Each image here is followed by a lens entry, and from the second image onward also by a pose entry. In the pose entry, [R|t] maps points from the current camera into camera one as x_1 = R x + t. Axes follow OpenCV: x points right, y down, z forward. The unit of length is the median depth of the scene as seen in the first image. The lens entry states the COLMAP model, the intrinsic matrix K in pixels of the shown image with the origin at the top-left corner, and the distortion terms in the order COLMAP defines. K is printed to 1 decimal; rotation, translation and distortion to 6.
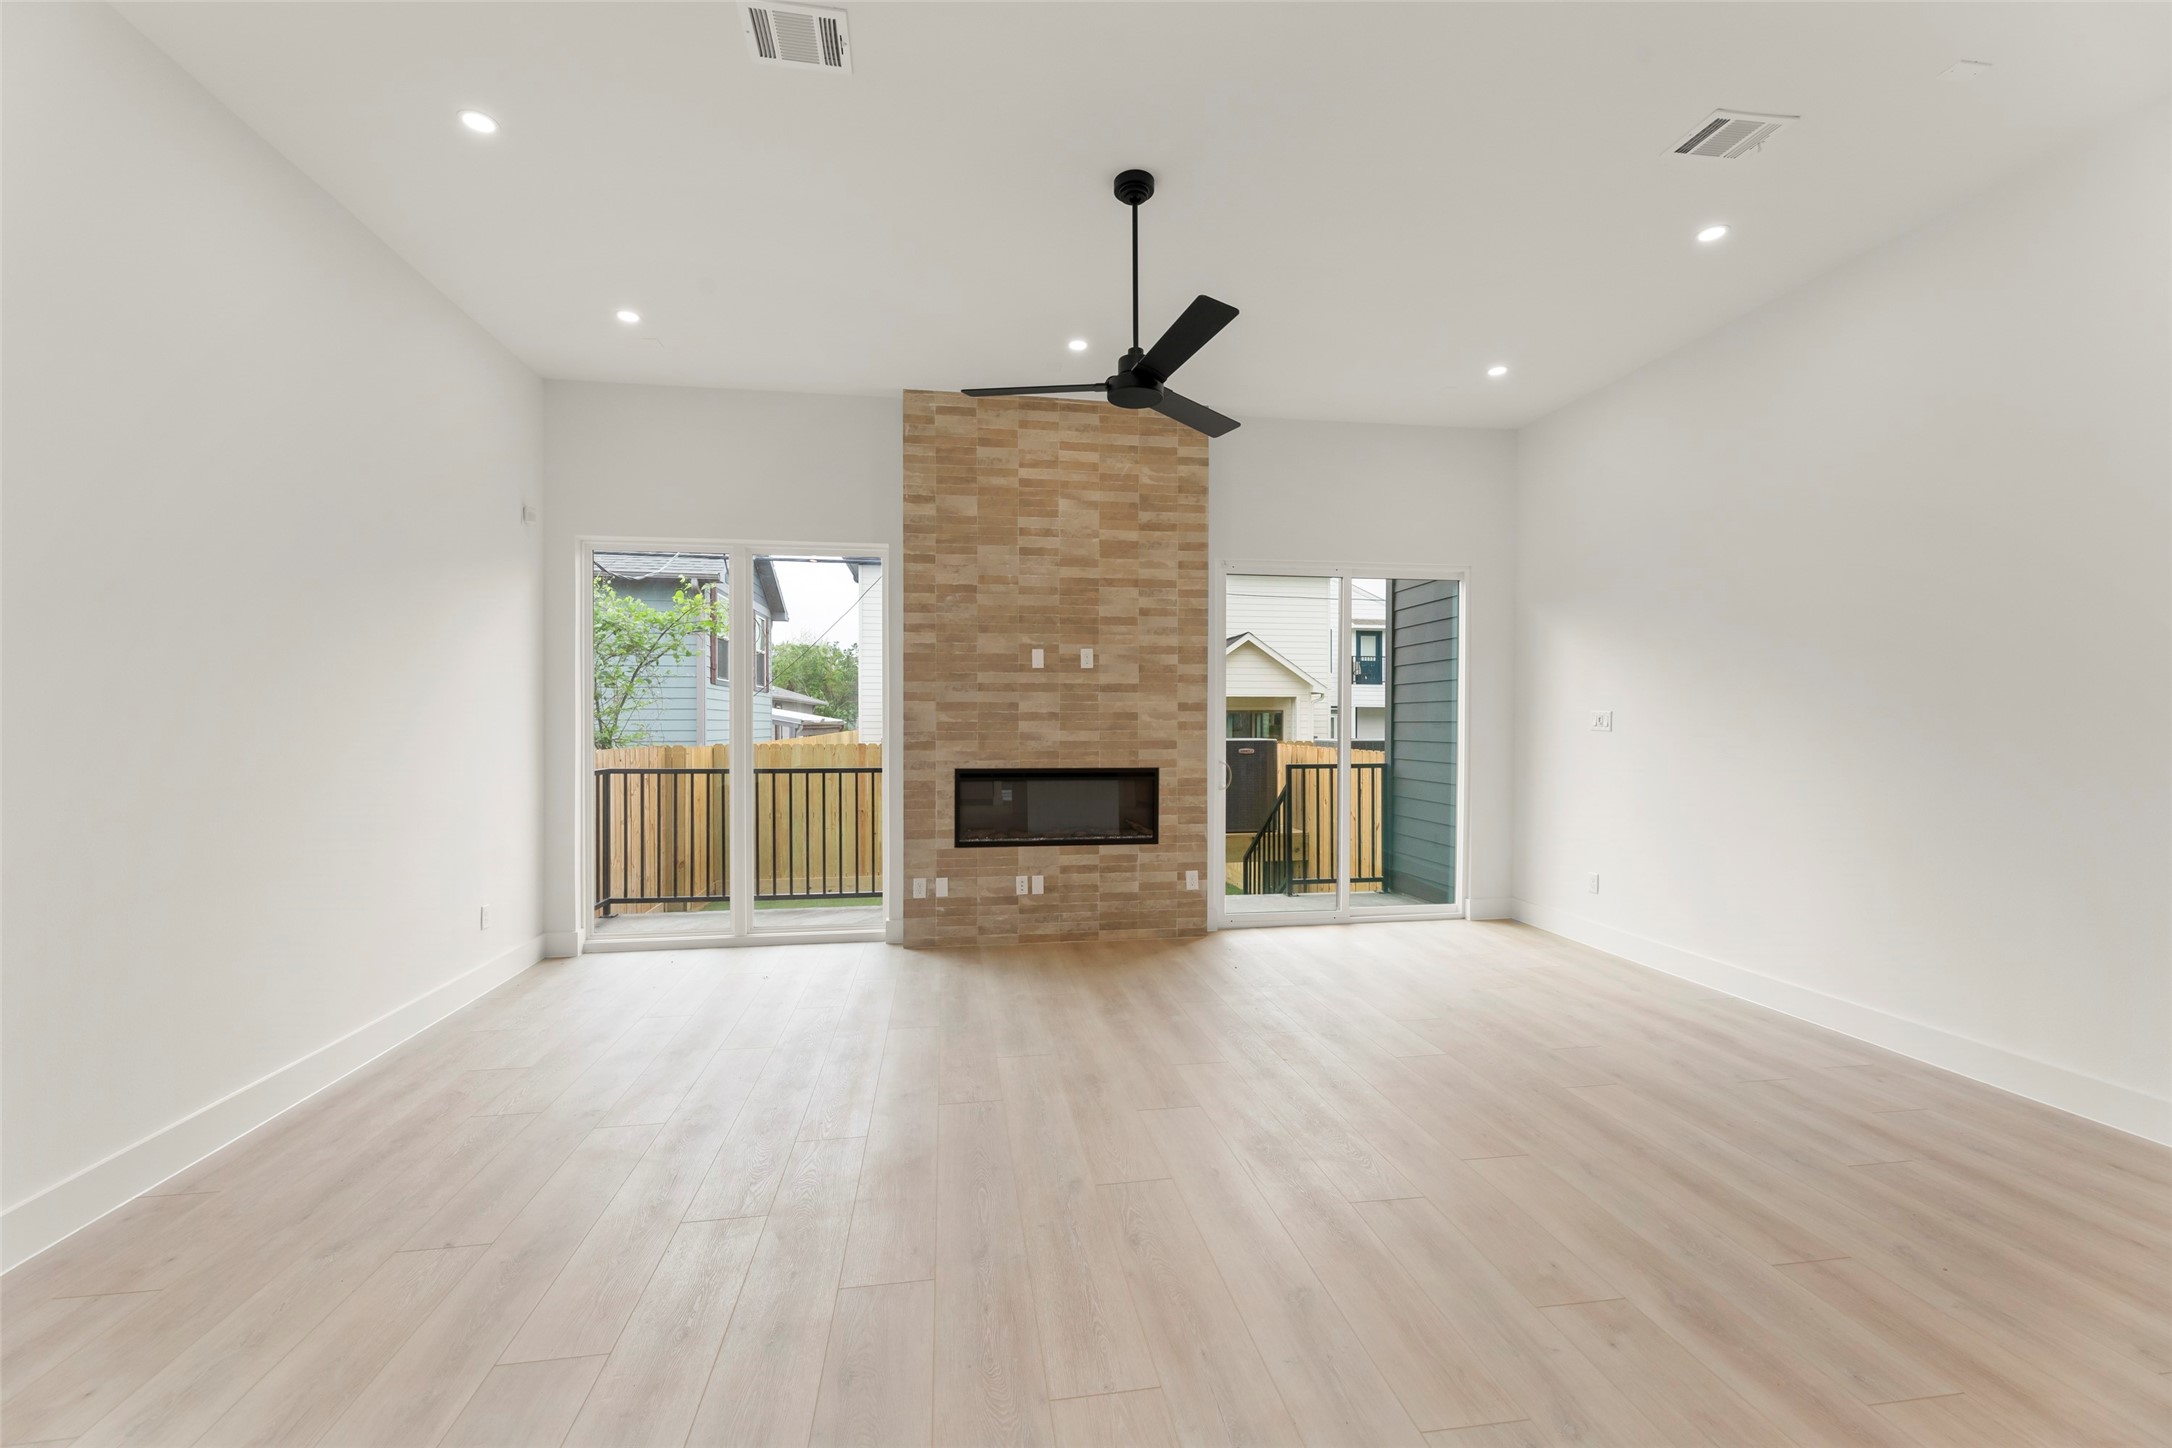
lens RADIAL K [[872.8, 0, 1076.9], [0, 872.8, 731.1], [0, 0, 1]] dist [0.001436, 0.000901]
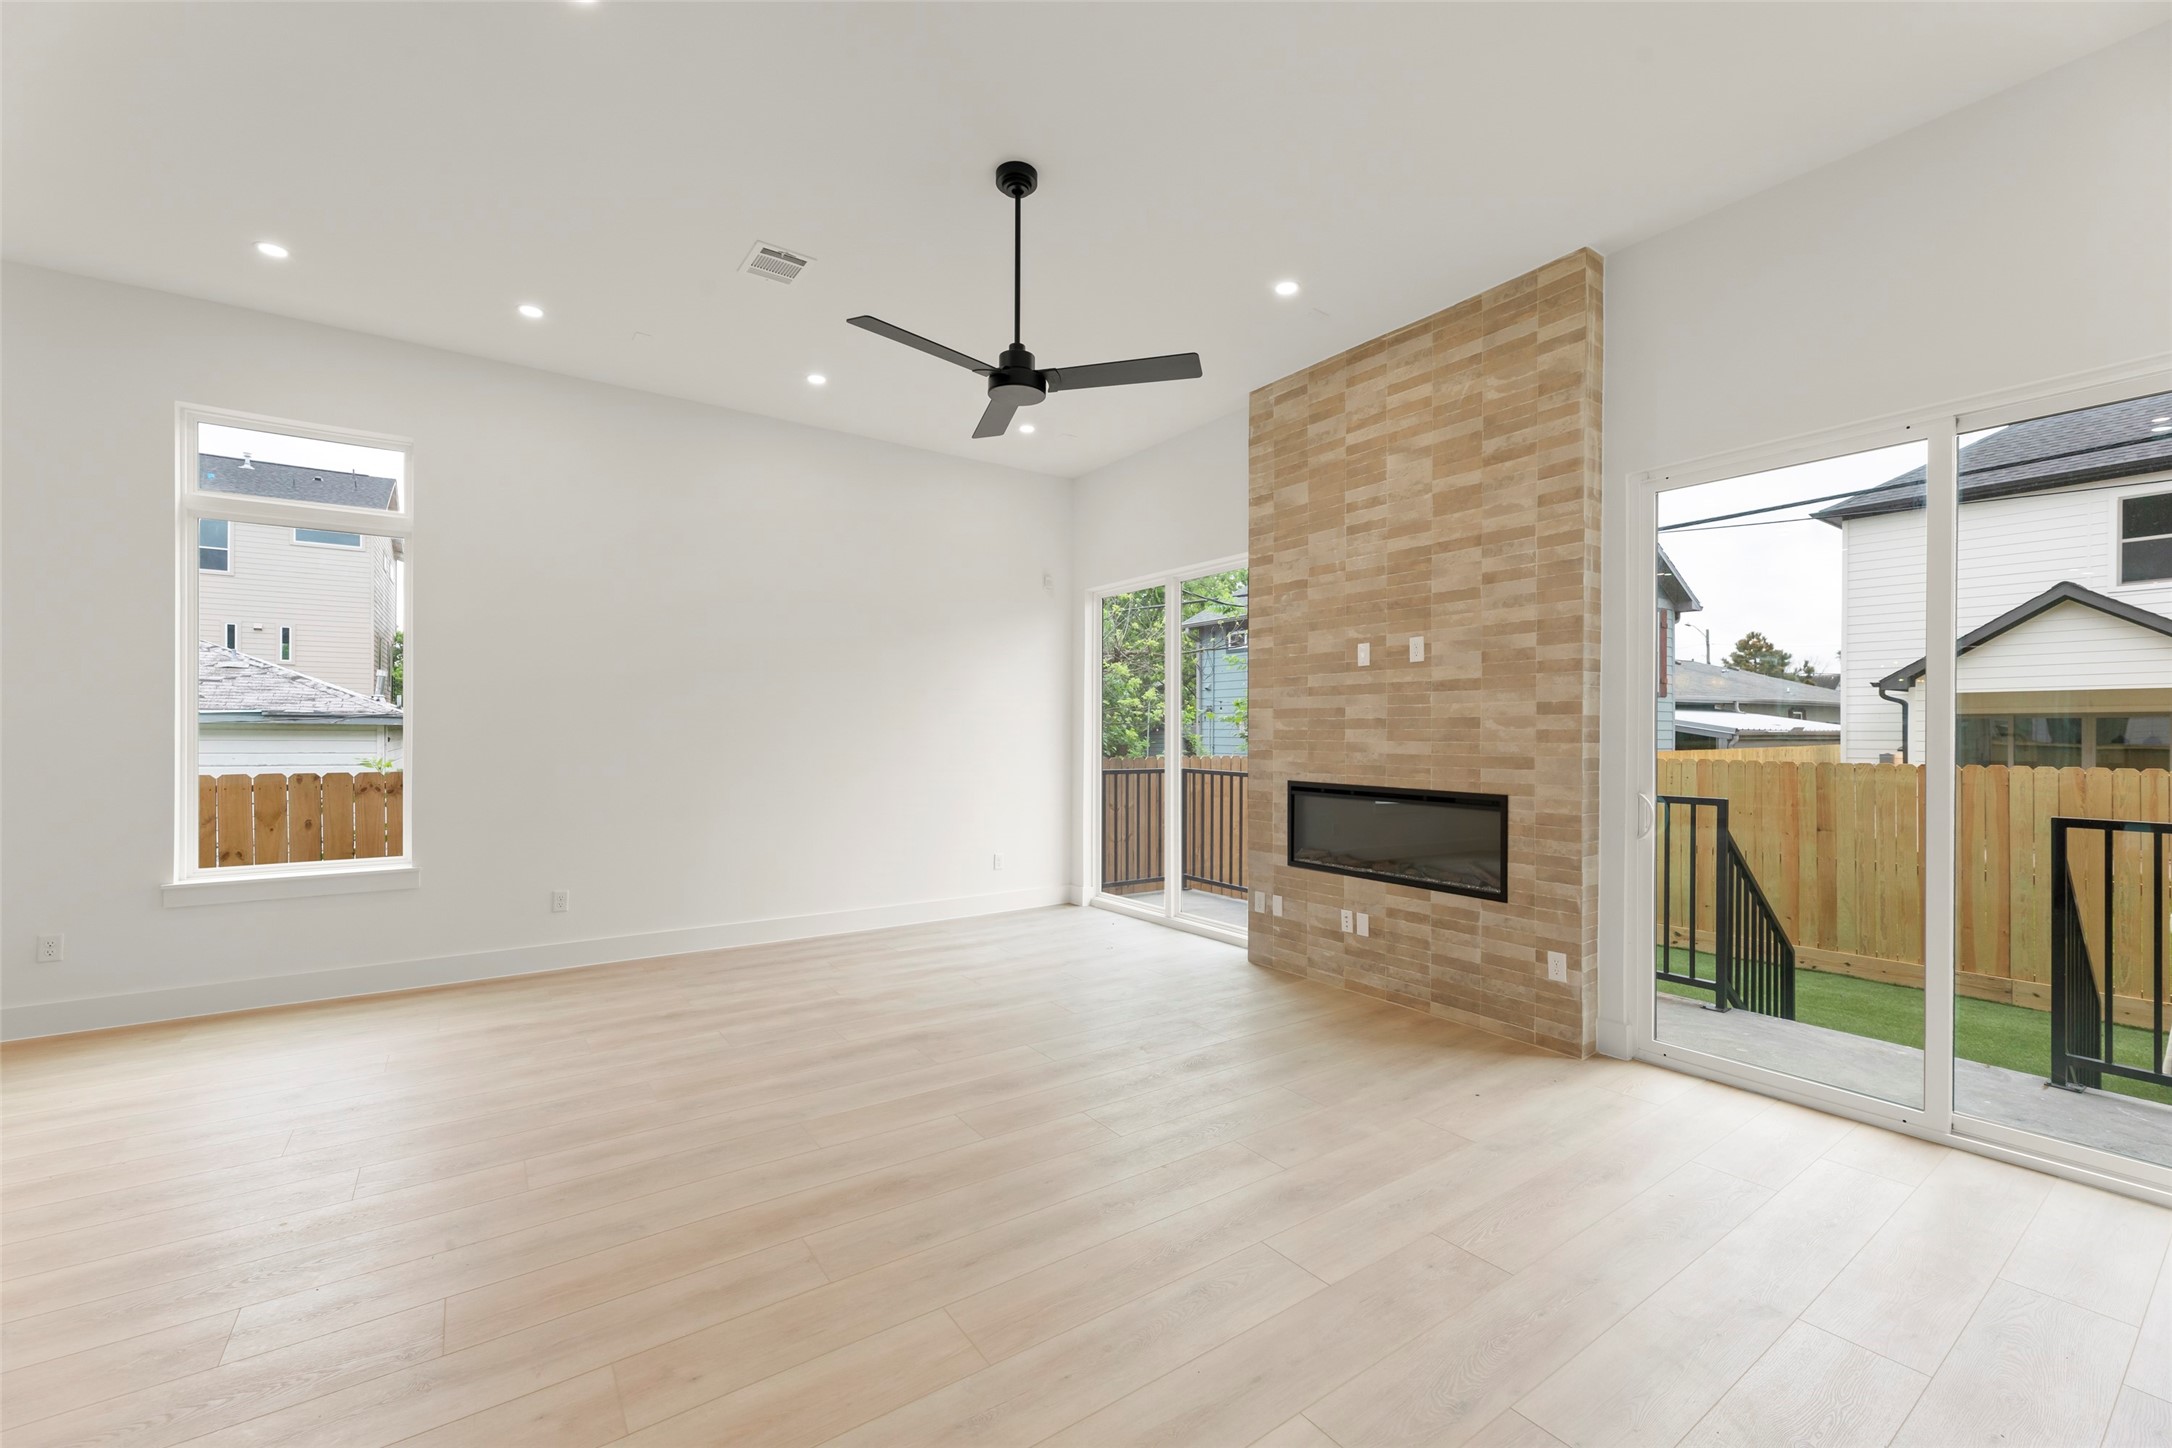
lens RADIAL K [[872.8, 0, 1076.6], [0, 872.8, 734.0], [0, 0, 1]] dist [0.001436, 0.000901]
pose [[0.443743, 0.004397, -0.896144, 0.580667], [-0.010225, 0.999948, -0.000157, -0.003839], [0.896096, 0.009232, 0.443764, 0.378858]]
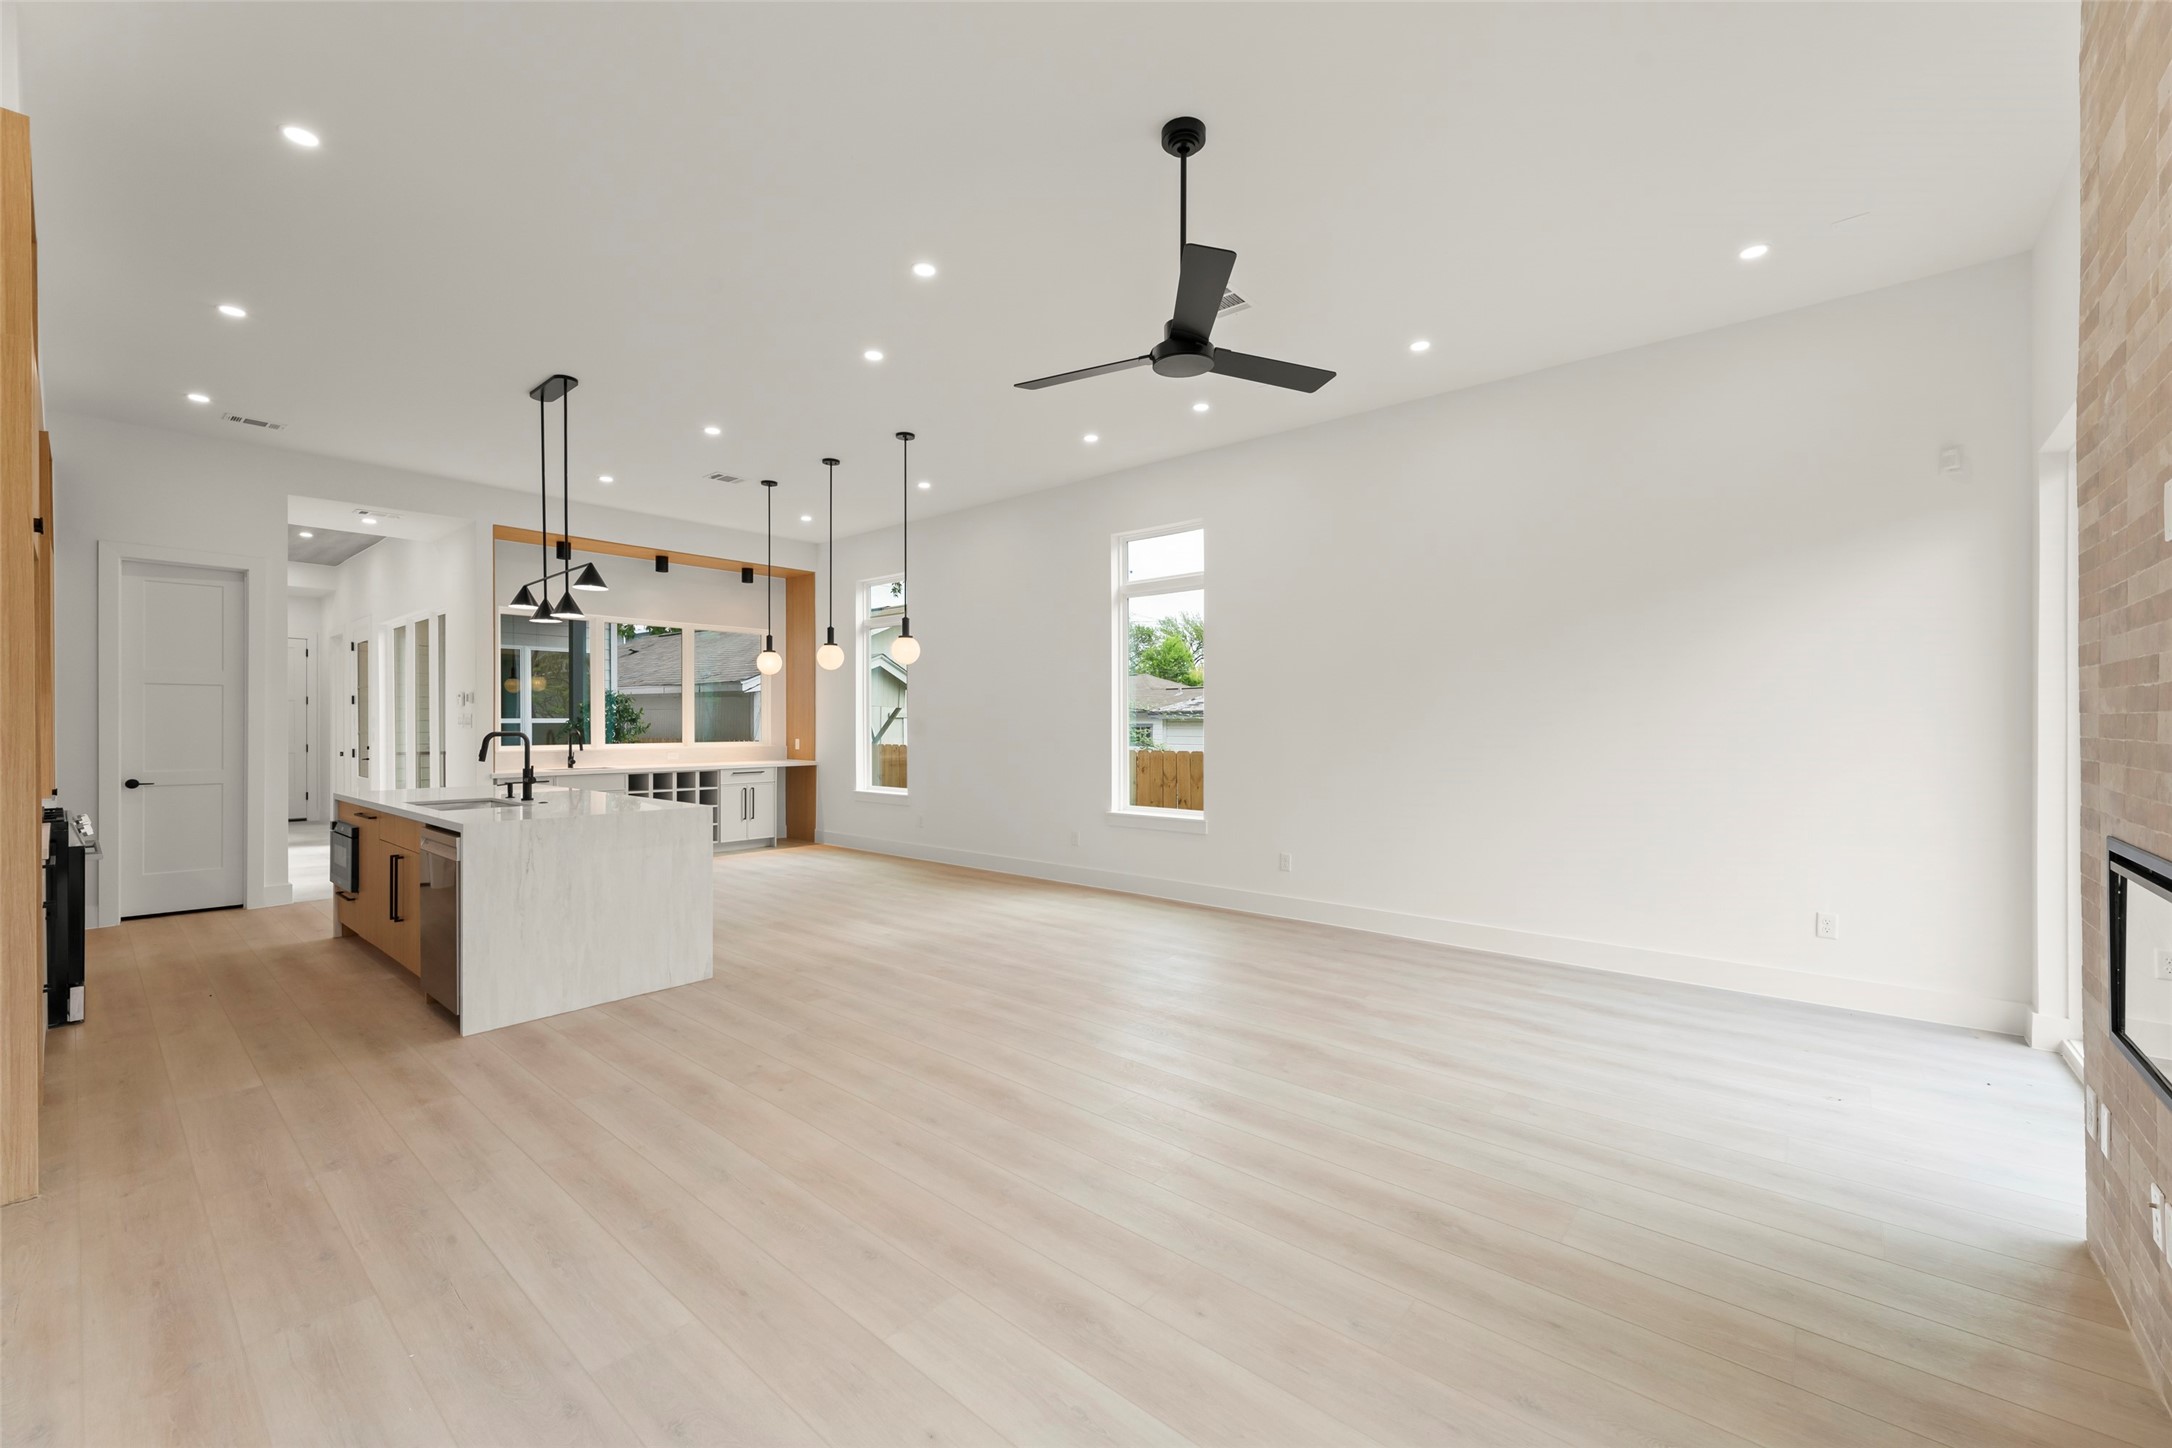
lens RADIAL K [[872.8, 0, 1081.3], [0, 872.8, 723.3], [0, 0, 1]] dist [0.001436, 0.000901]
pose [[-0.757913, 0.002554, -0.652351, 0.447790], [-0.002336, 0.999975, 0.006630, -0.007759], [0.652352, 0.006549, -0.757888, 0.976225]]
